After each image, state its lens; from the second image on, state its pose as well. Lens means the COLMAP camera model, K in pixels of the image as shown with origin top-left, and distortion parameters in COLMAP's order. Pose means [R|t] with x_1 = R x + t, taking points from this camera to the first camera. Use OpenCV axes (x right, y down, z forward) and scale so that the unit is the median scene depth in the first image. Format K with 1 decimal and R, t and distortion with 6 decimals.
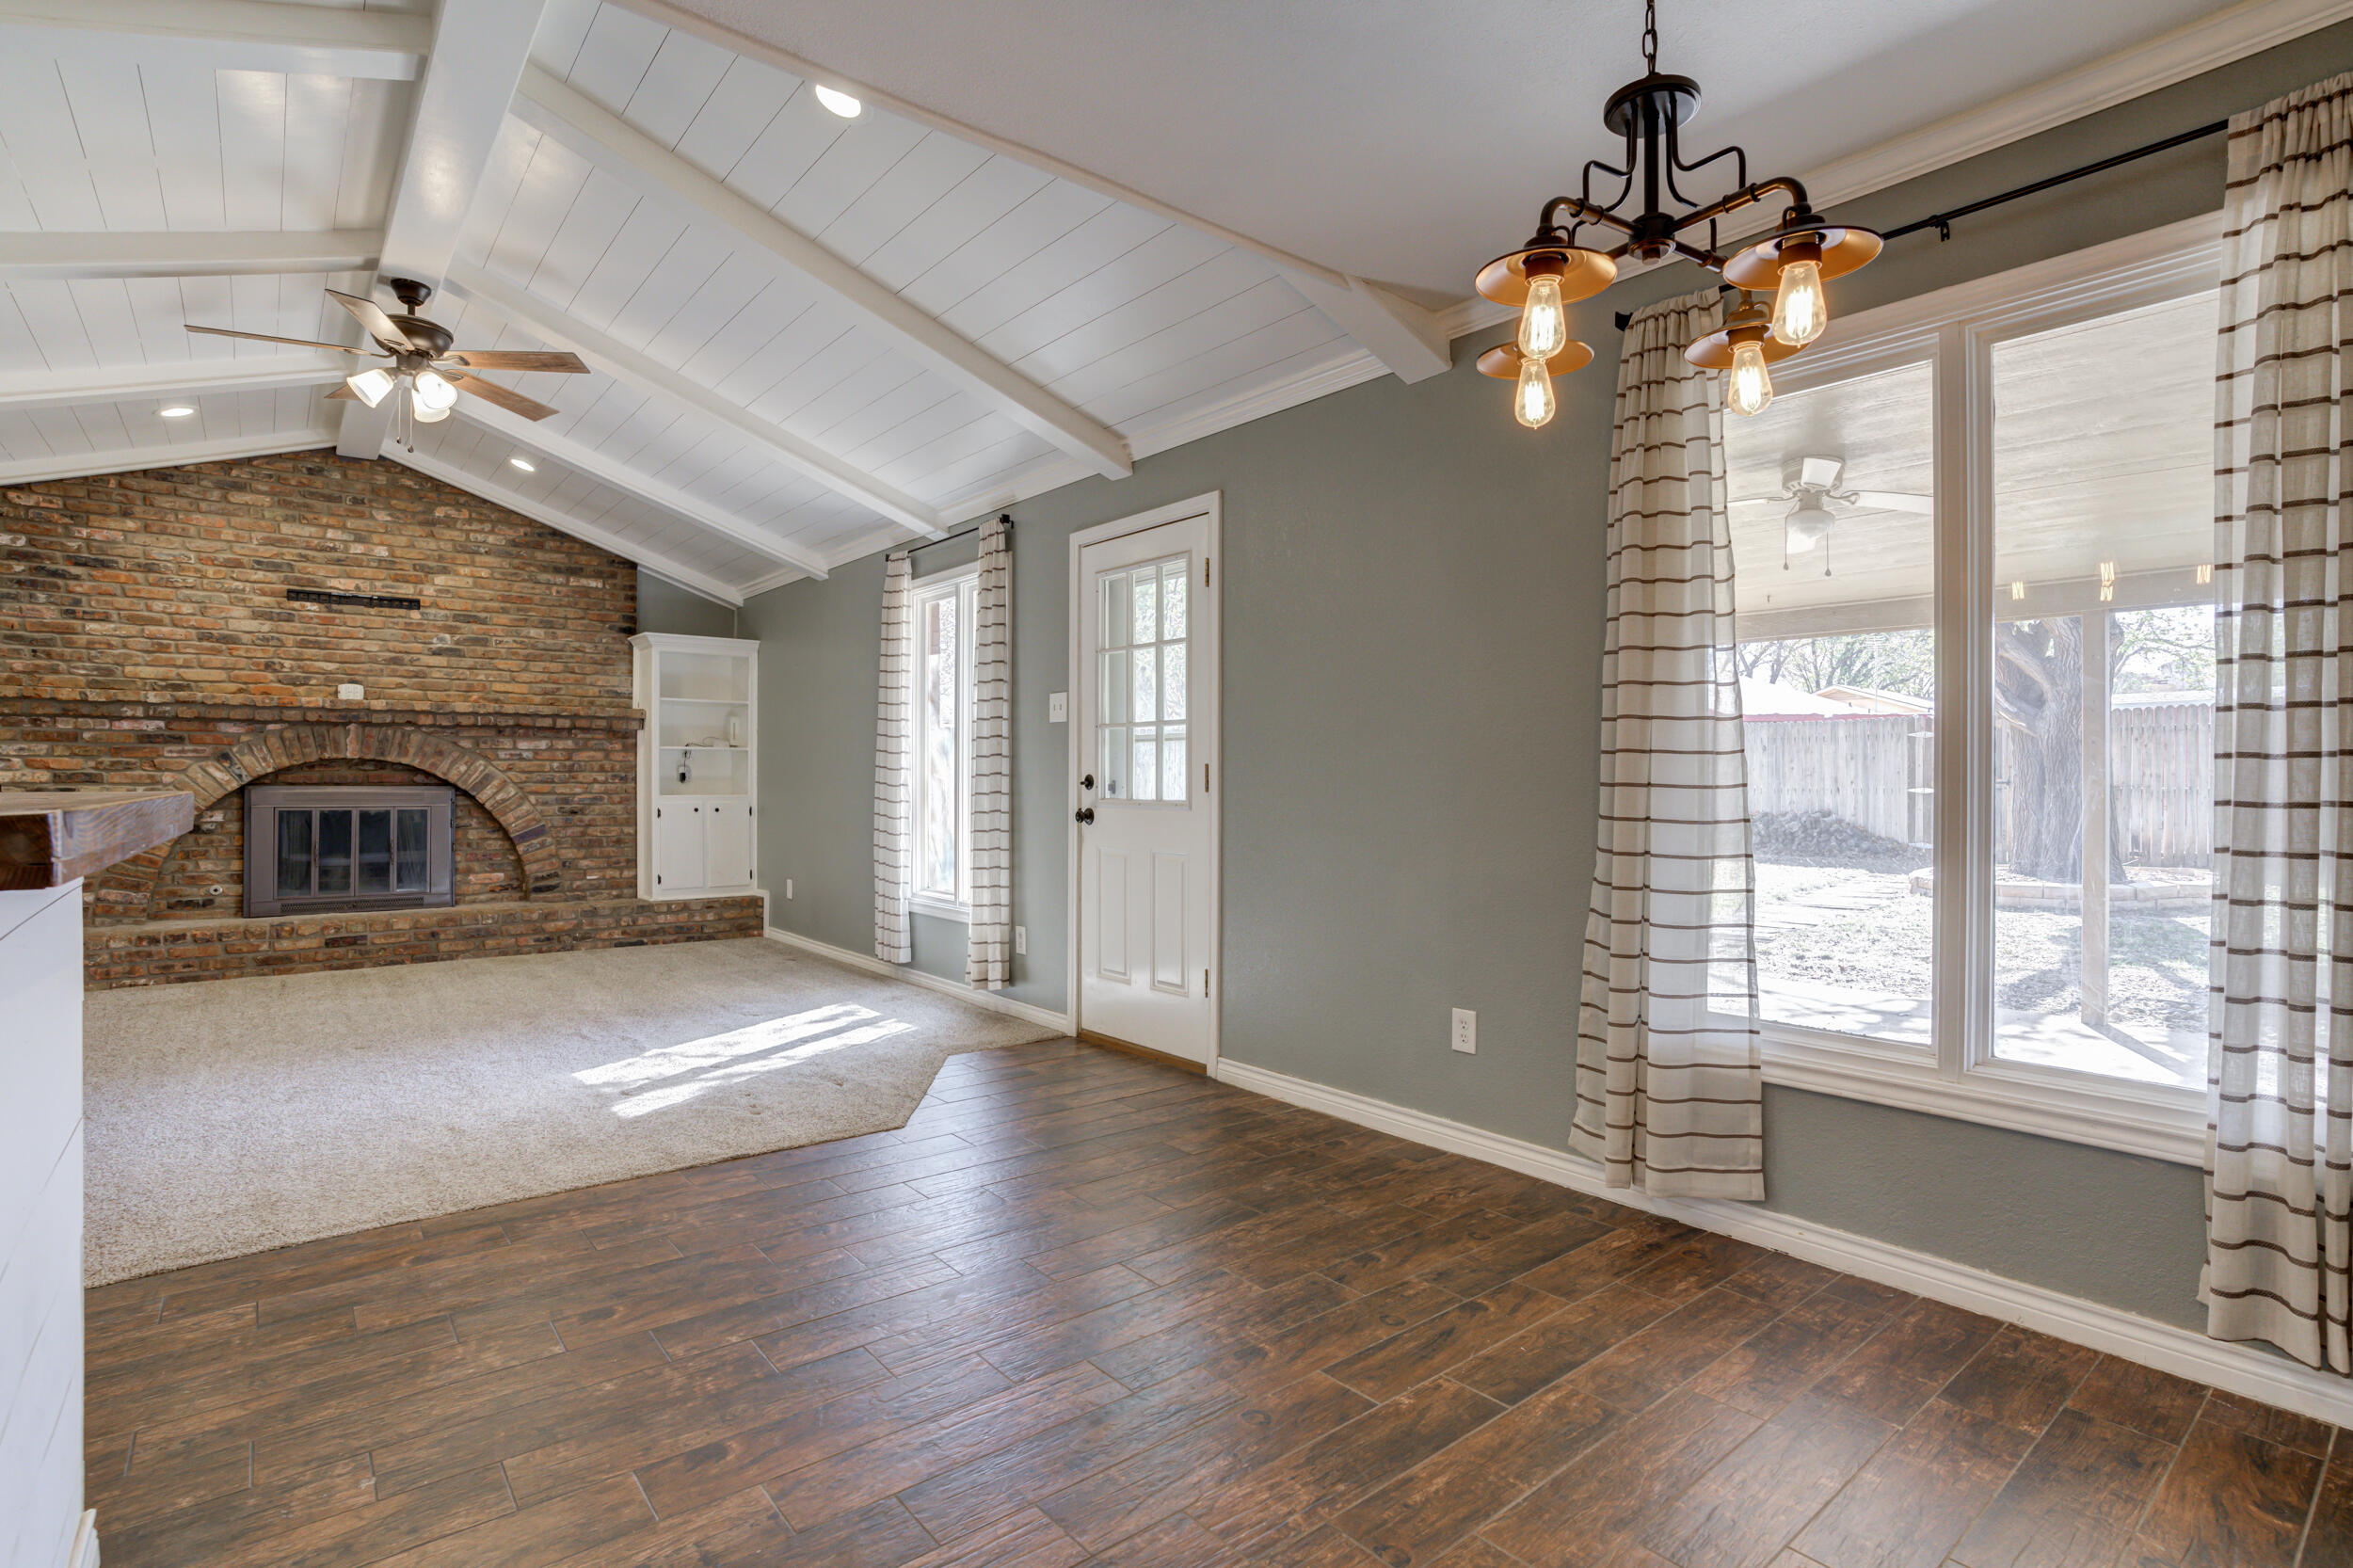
lens RADIAL K [[1166.6, 0, 1198.5], [0, 1166.6, 780.5], [0, 0, 1]] dist [-0.059447, 0.031280]
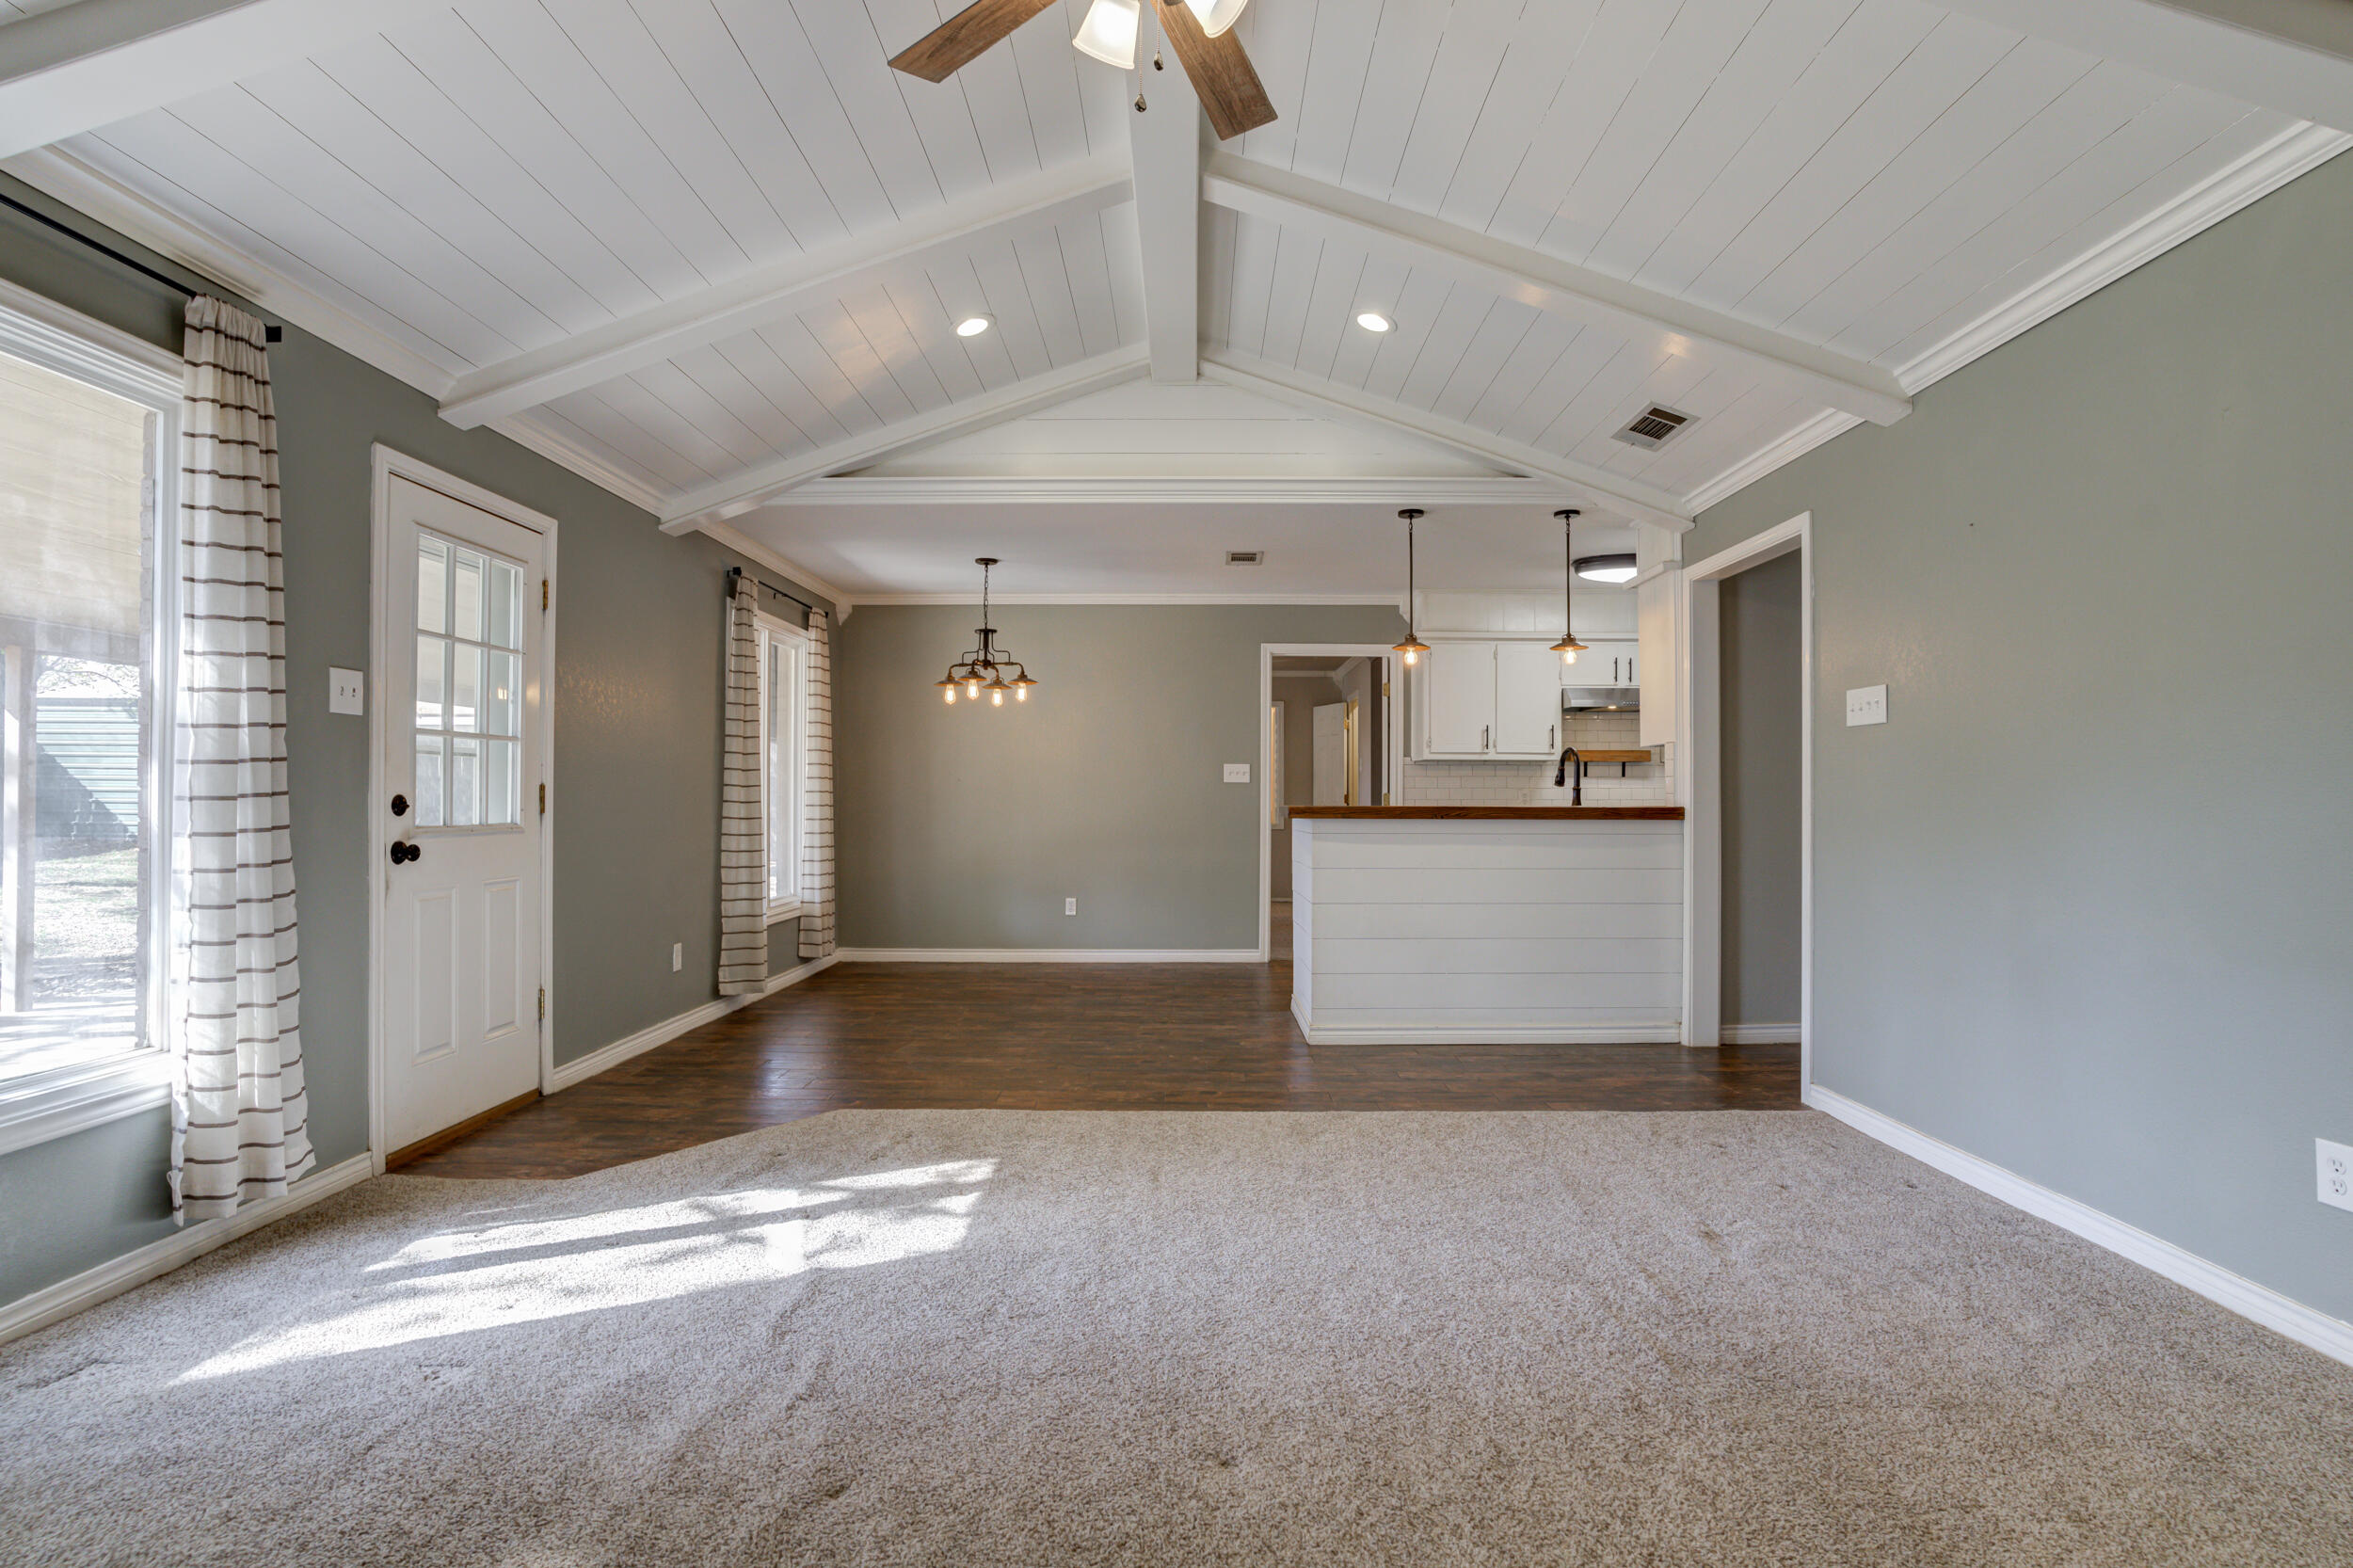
lens RADIAL K [[1144.8, 0, 1181.0], [0, 1144.8, 784.4], [0, 0, 1]] dist [-0.071687, 0.041025]
pose [[-0.765117, 0.003656, 0.643880, -0.690381], [-0.002872, 0.999955, -0.009091, -0.005165], [-0.643884, -0.008805, -0.765072, 0.923732]]
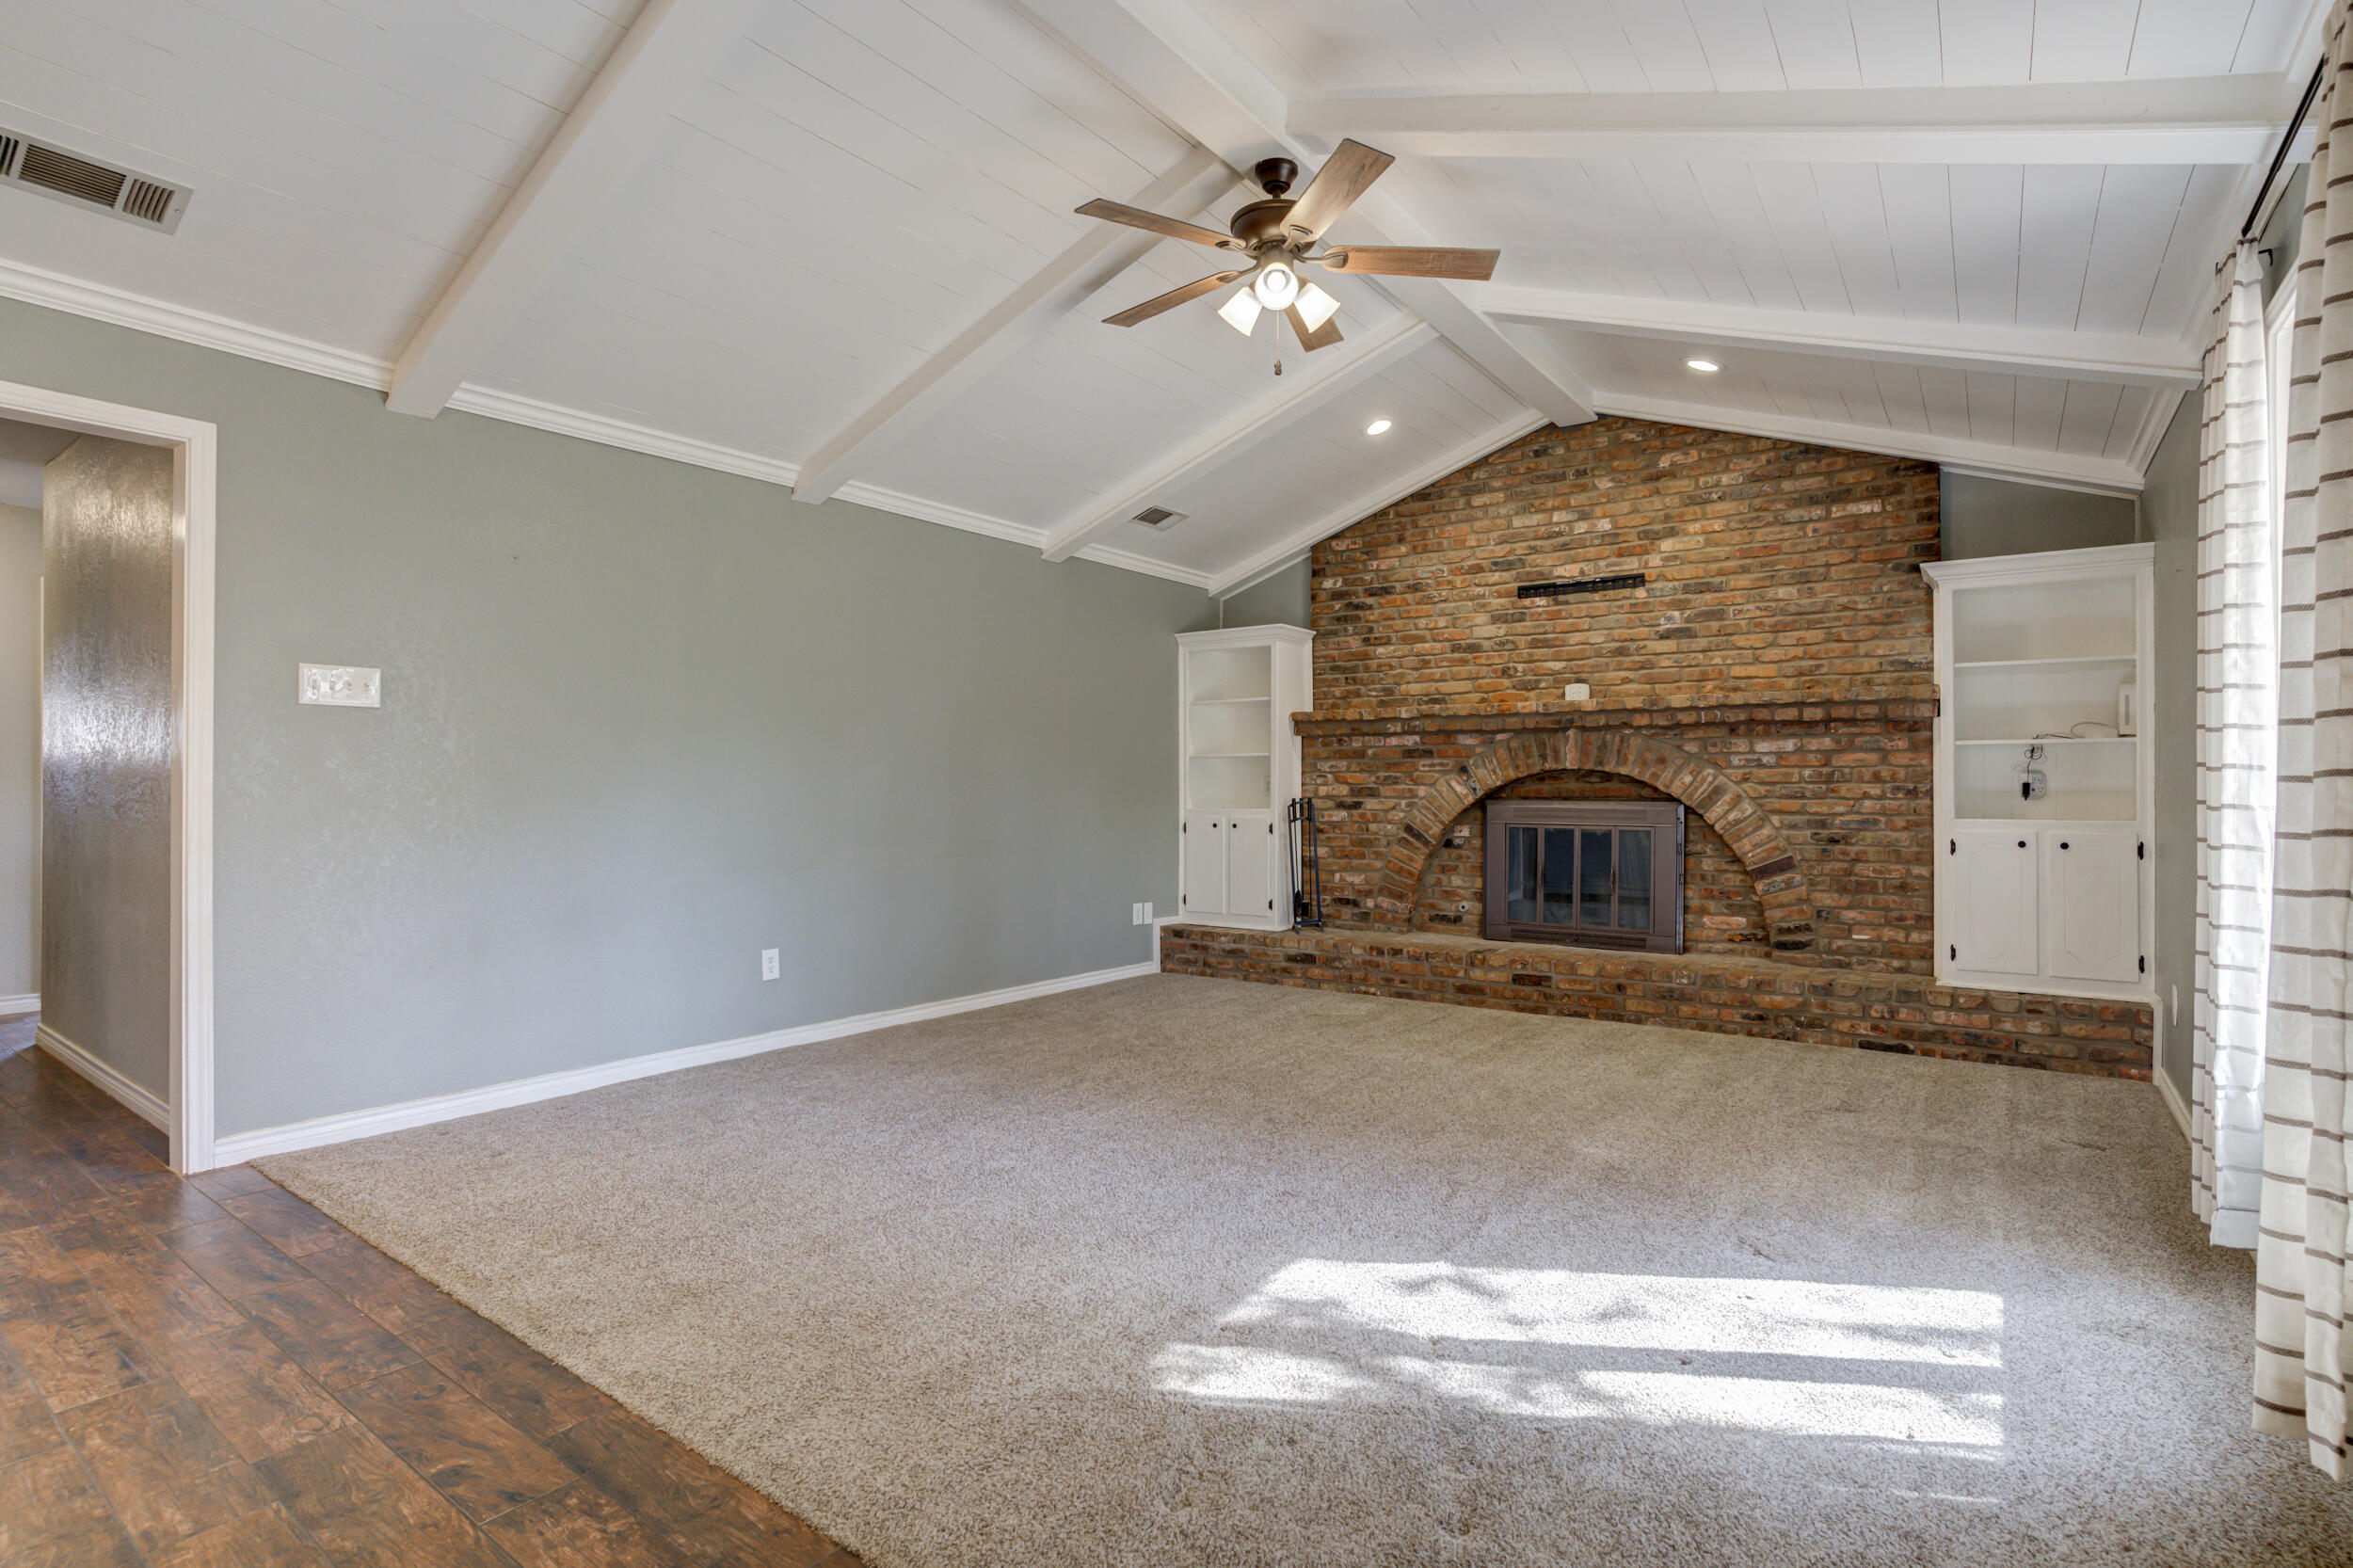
lens RADIAL K [[1161.6, 0, 1156.3], [0, 1161.6, 781.9], [0, 0, 1]] dist [-0.075827, 0.041603]
pose [[0.227234, -0.008292, -0.973805, 0.039438], [-0.001597, 0.999959, -0.008887, -0.001380], [0.973839, 0.003574, 0.227212, 0.508290]]
